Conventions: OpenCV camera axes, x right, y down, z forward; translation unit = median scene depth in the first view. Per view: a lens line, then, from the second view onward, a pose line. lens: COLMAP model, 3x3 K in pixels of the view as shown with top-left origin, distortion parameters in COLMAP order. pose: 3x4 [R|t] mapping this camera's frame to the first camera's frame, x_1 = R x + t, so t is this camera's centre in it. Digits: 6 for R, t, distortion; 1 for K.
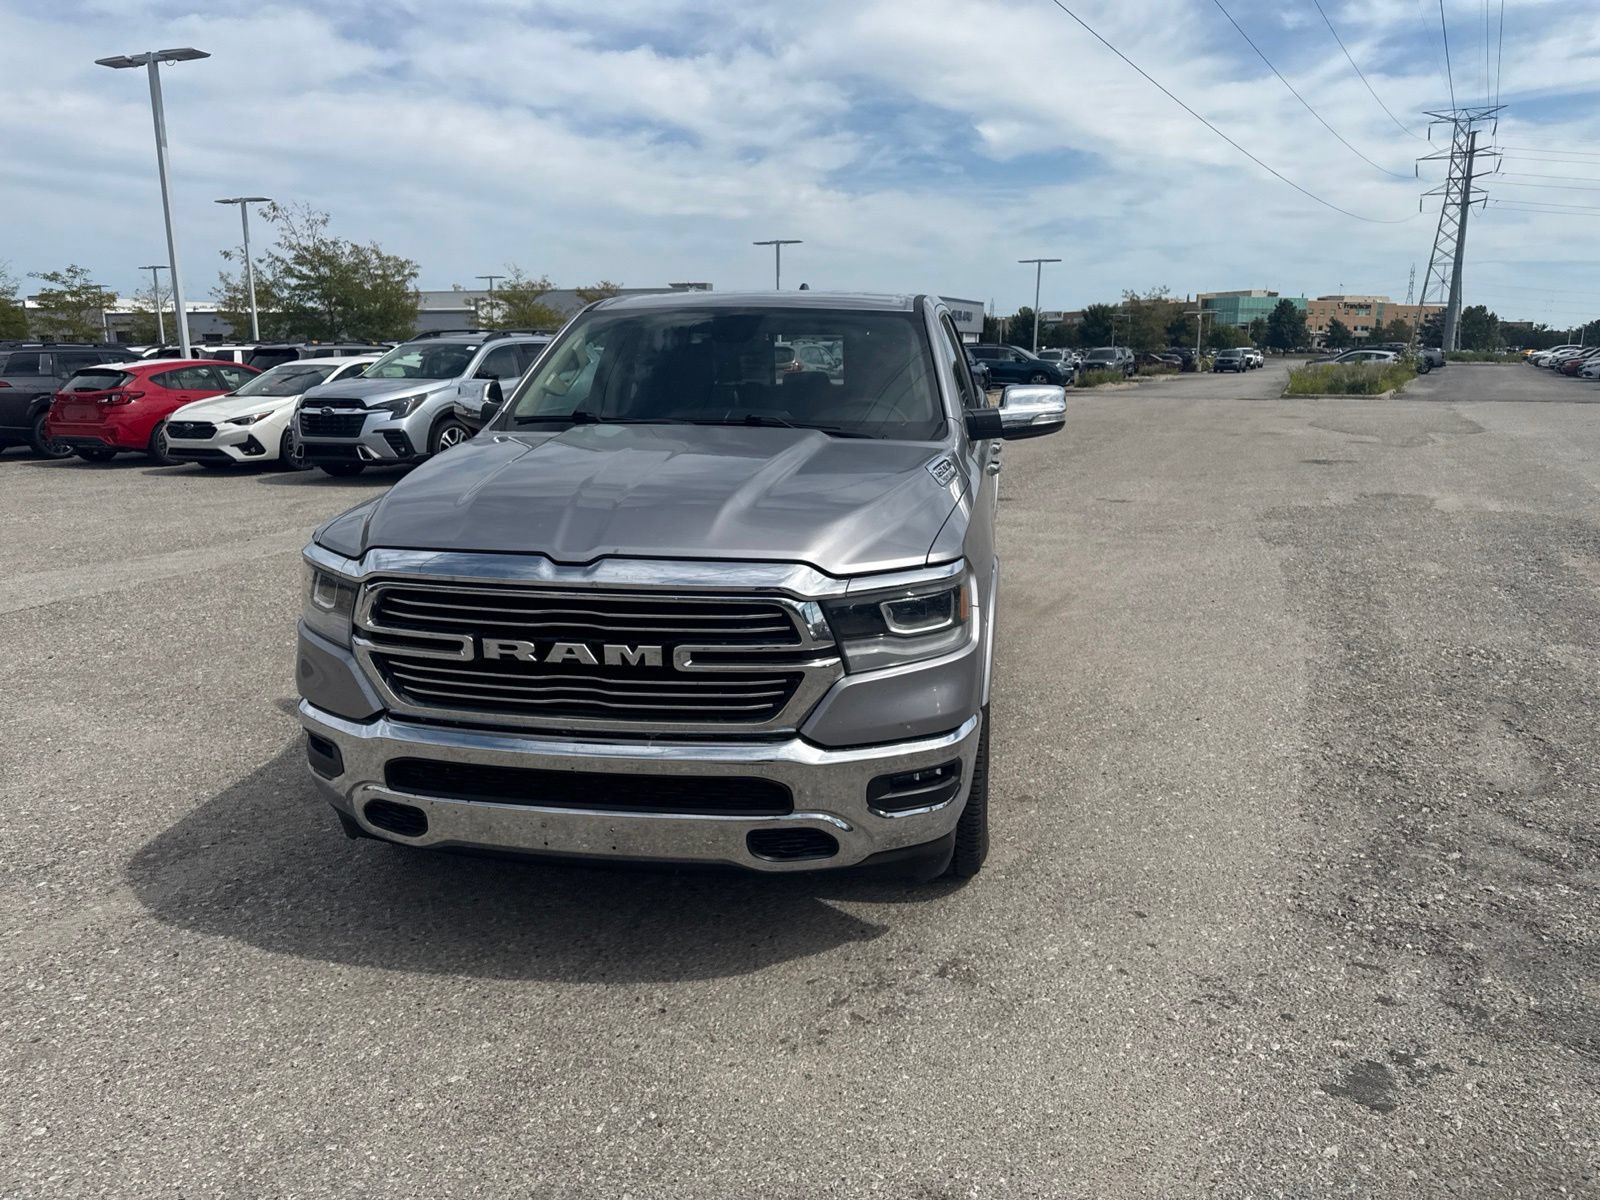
lens RADIAL K [[1133.0, 0, 809.5], [0, 1133.0, 599.8], [0, 0, 1]] dist [0.027042, -0.031129]
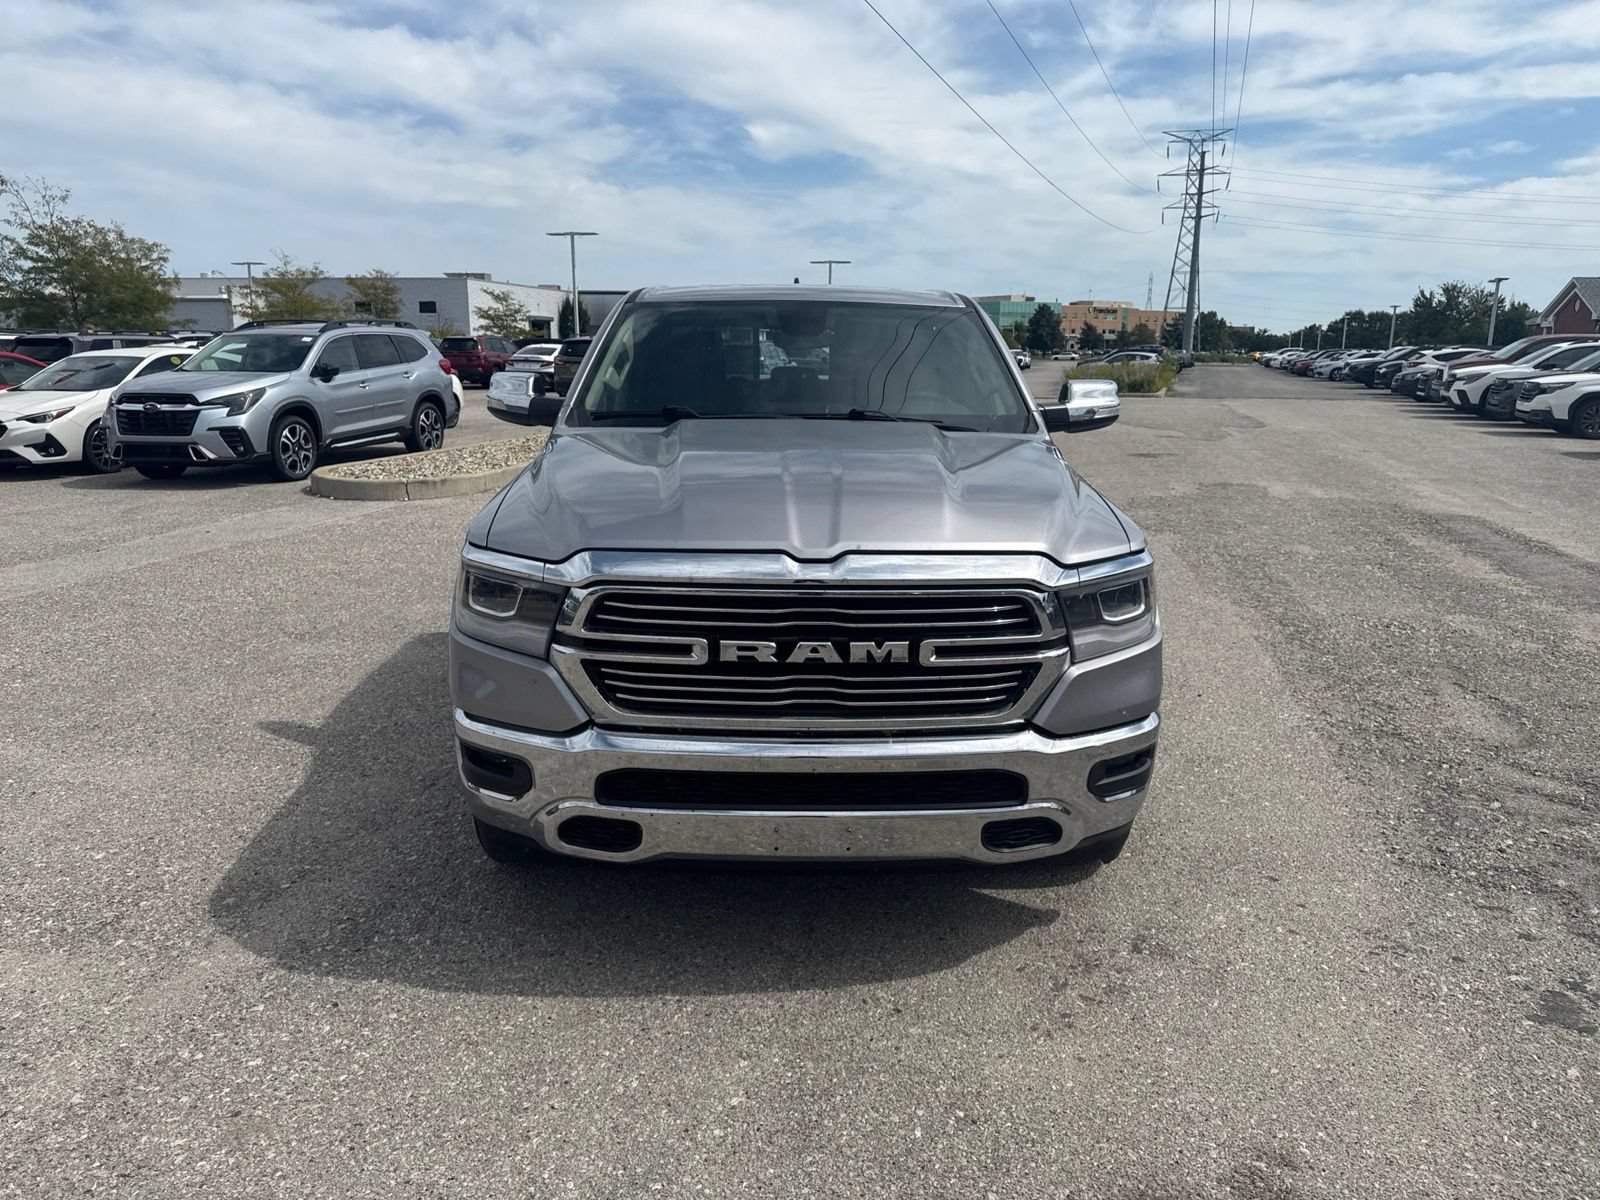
lens RADIAL K [[1133.0, 0, 809.3], [0, 1133.0, 594.9], [0, 0, 1]] dist [0.027042, -0.031129]
pose [[0.981746, -0.031225, 0.187616, -0.178324], [0.031504, 0.999503, 0.001497, -0.001763], [-0.187569, 0.004440, 0.982241, 0.019942]]
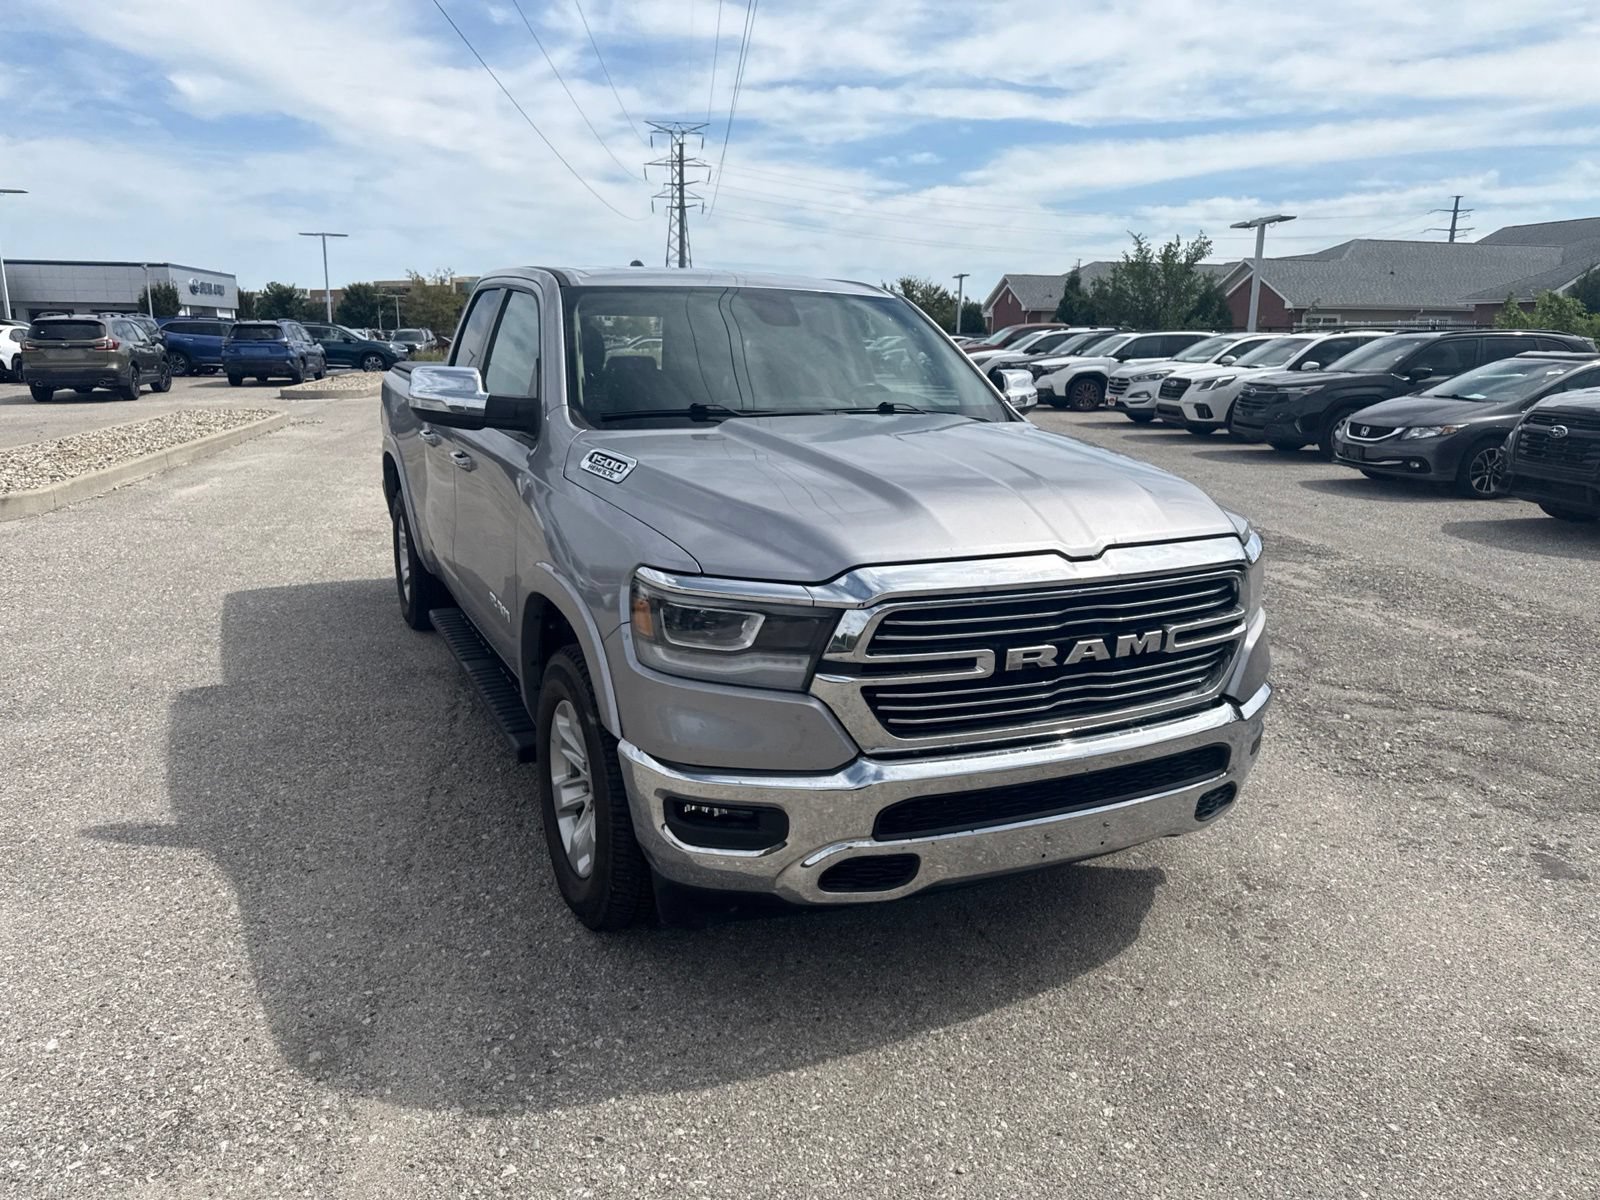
lens RADIAL K [[1133.0, 0, 807.2], [0, 1133.0, 592.4], [0, 0, 1]] dist [0.027042, -0.031129]
pose [[0.814102, -0.118265, 0.568553, -0.427530], [0.113328, 0.992574, 0.044193, -0.032517], [-0.569557, 0.028455, 0.821459, 0.152391]]
